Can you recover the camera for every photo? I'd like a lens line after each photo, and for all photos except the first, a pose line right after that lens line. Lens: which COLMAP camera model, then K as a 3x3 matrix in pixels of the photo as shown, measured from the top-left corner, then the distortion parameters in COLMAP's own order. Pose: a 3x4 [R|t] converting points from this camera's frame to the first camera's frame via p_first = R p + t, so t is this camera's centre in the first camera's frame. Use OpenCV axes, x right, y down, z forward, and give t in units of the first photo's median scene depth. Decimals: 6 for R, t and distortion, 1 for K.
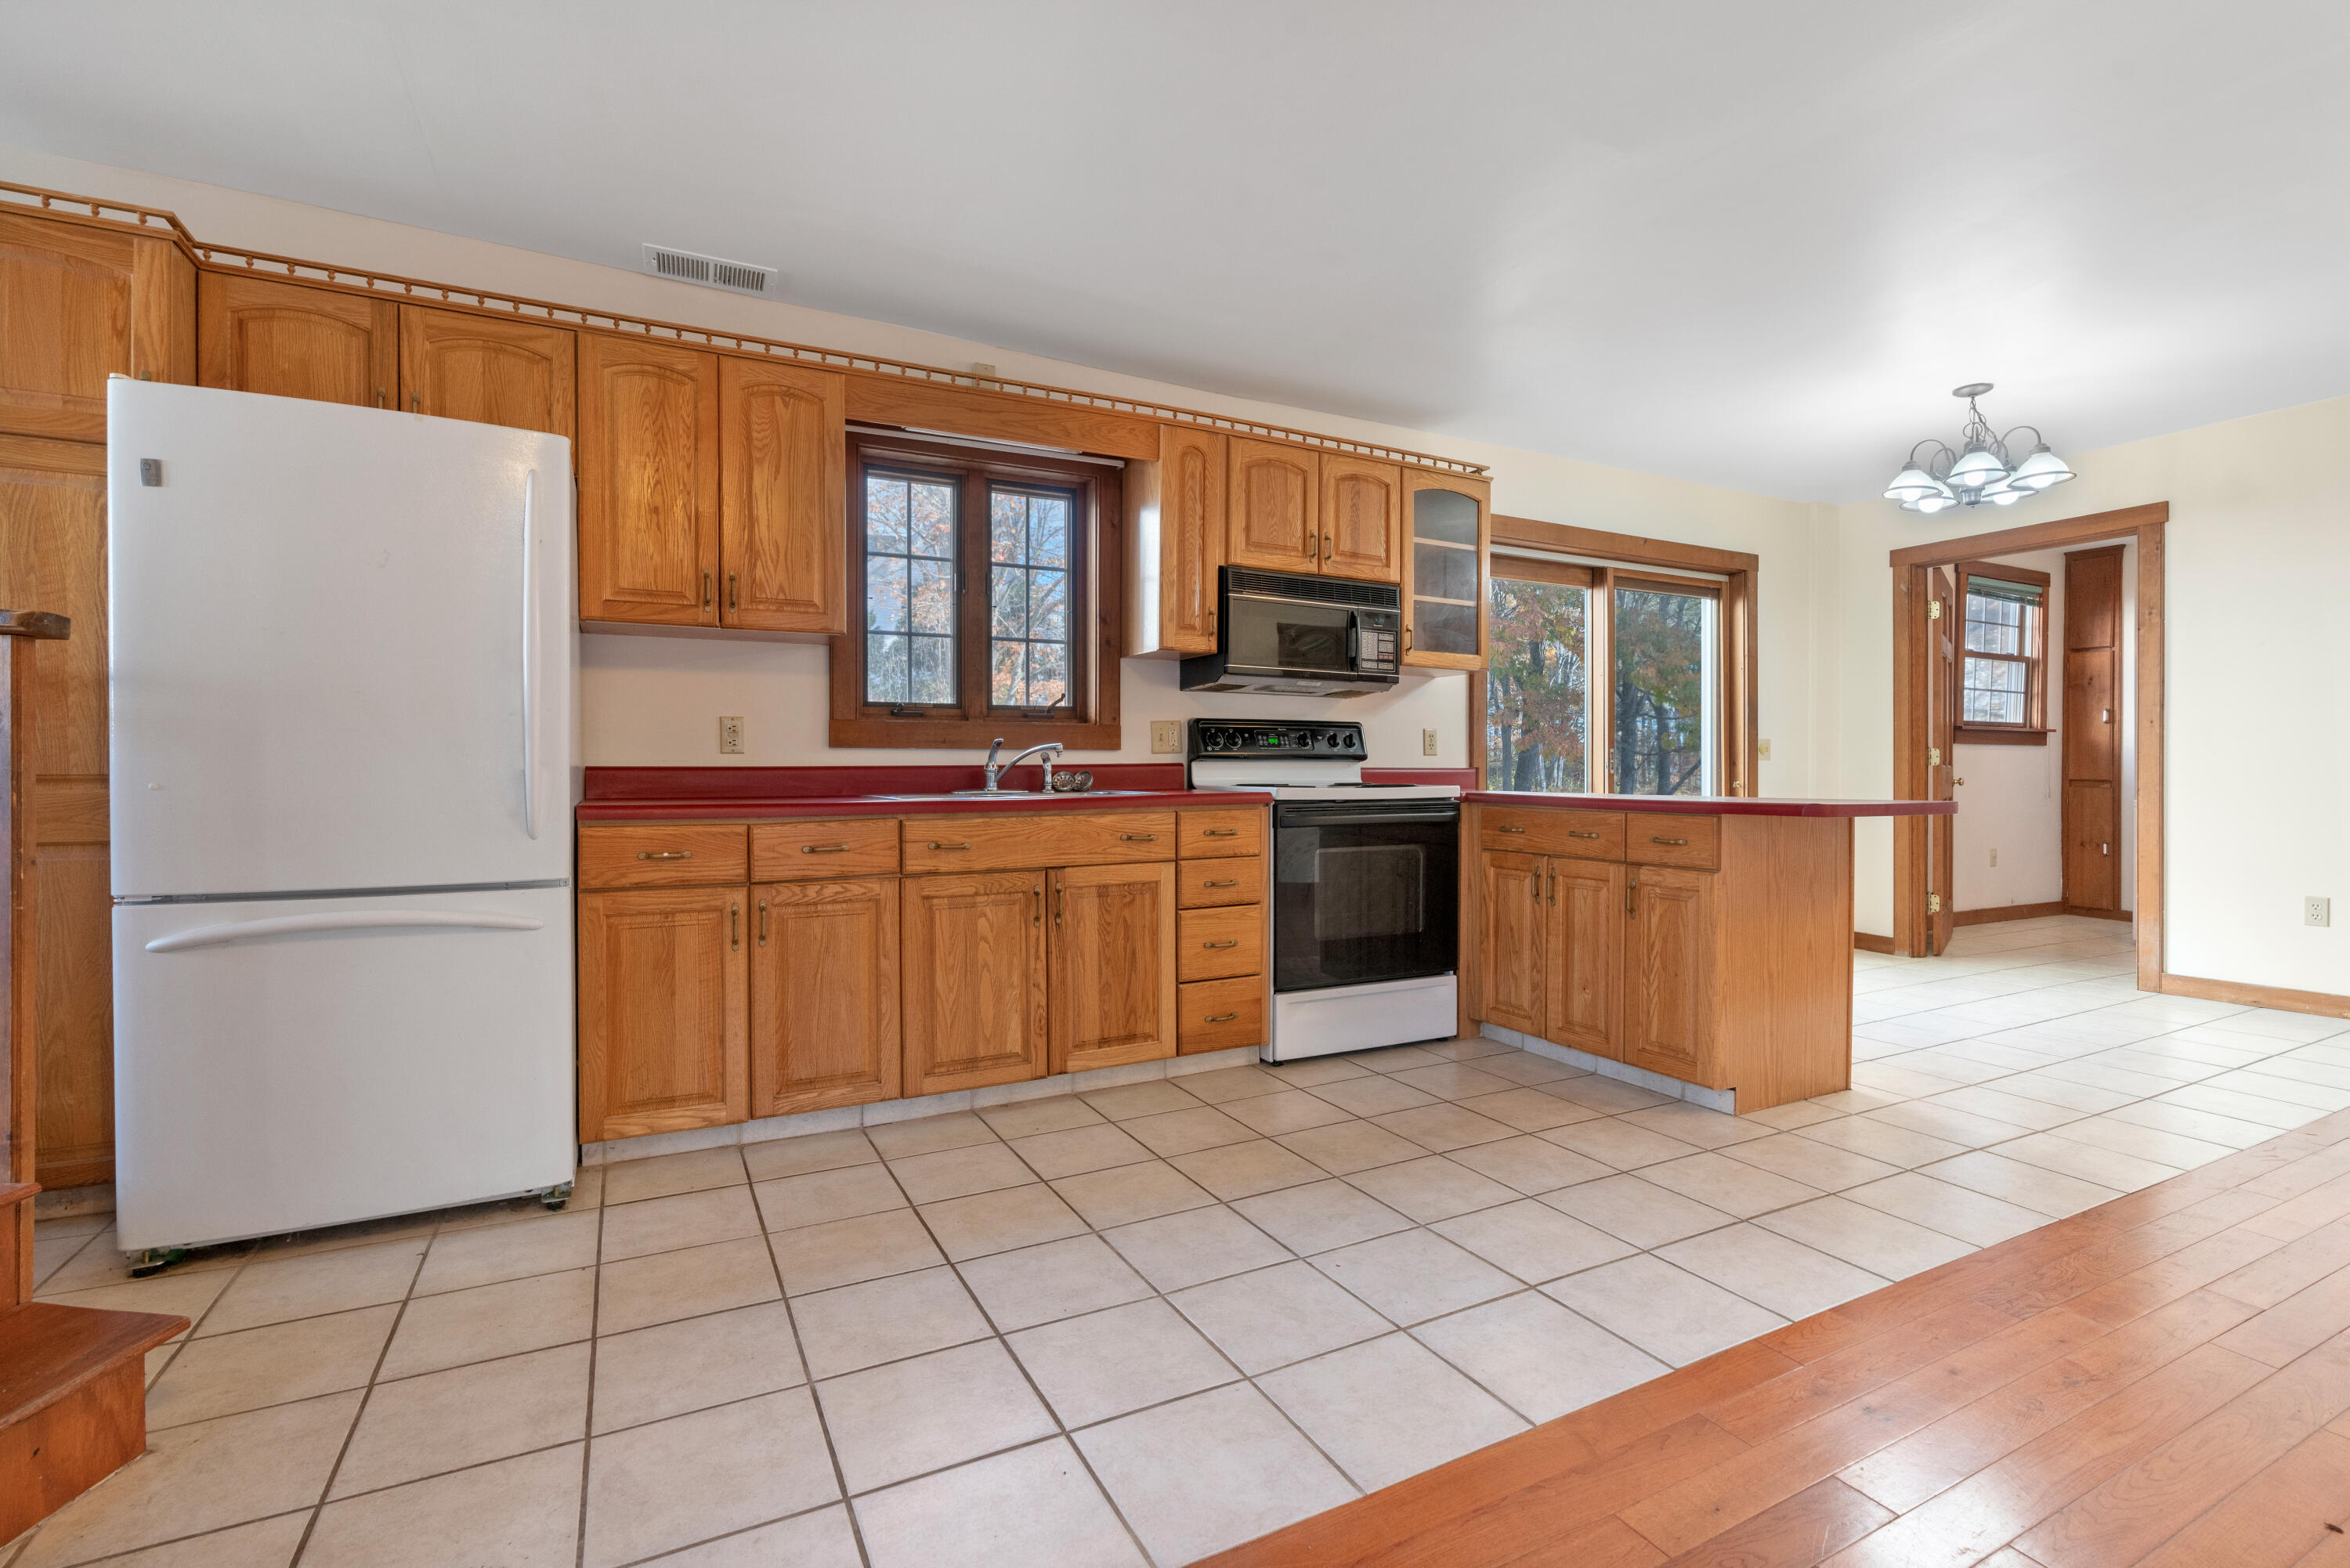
lens RADIAL K [[1066.3, 0, 1176.1], [0, 1066.3, 781.9], [0, 0, 1]] dist [-0.011484, 0.003565]
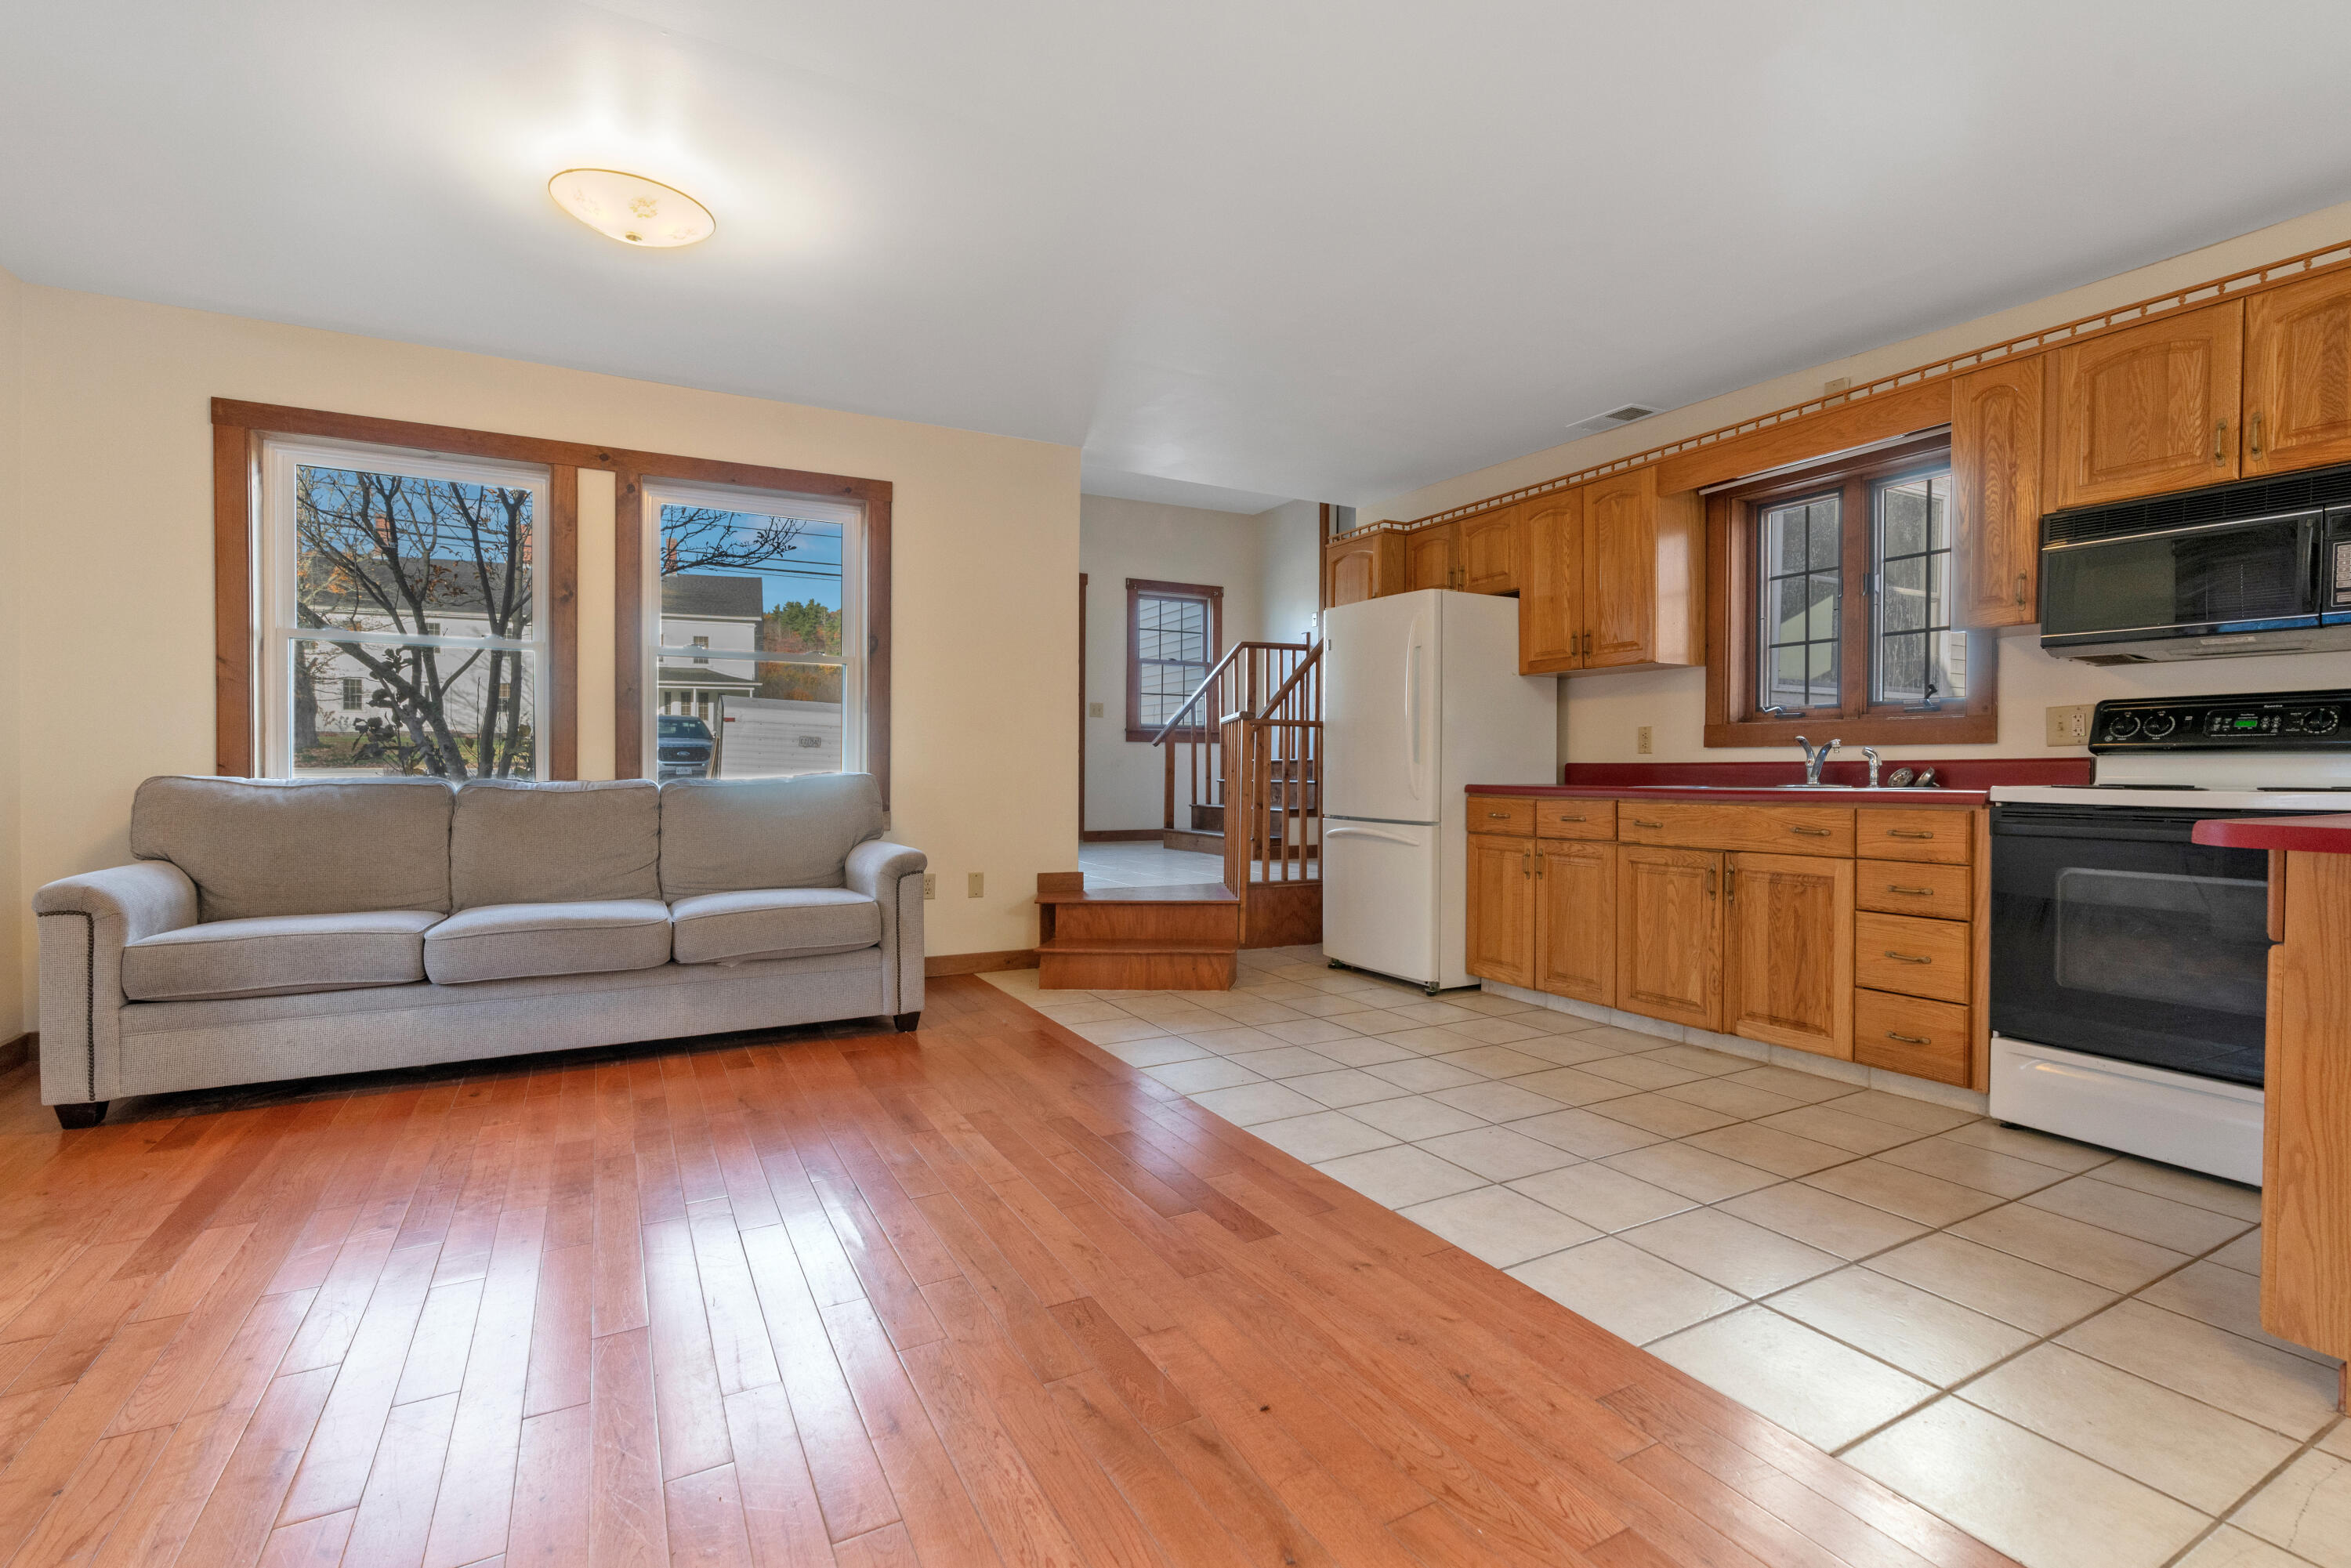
lens RADIAL K [[1066.8, 0, 1179.1], [0, 1066.8, 778.2], [0, 0, 1]] dist [-0.011484, 0.003565]
pose [[0.017479, 0.009157, -0.999805, 0.982206], [-0.016814, 0.999819, 0.008863, 0.002994], [0.999706, 0.016656, 0.017629, 0.383528]]
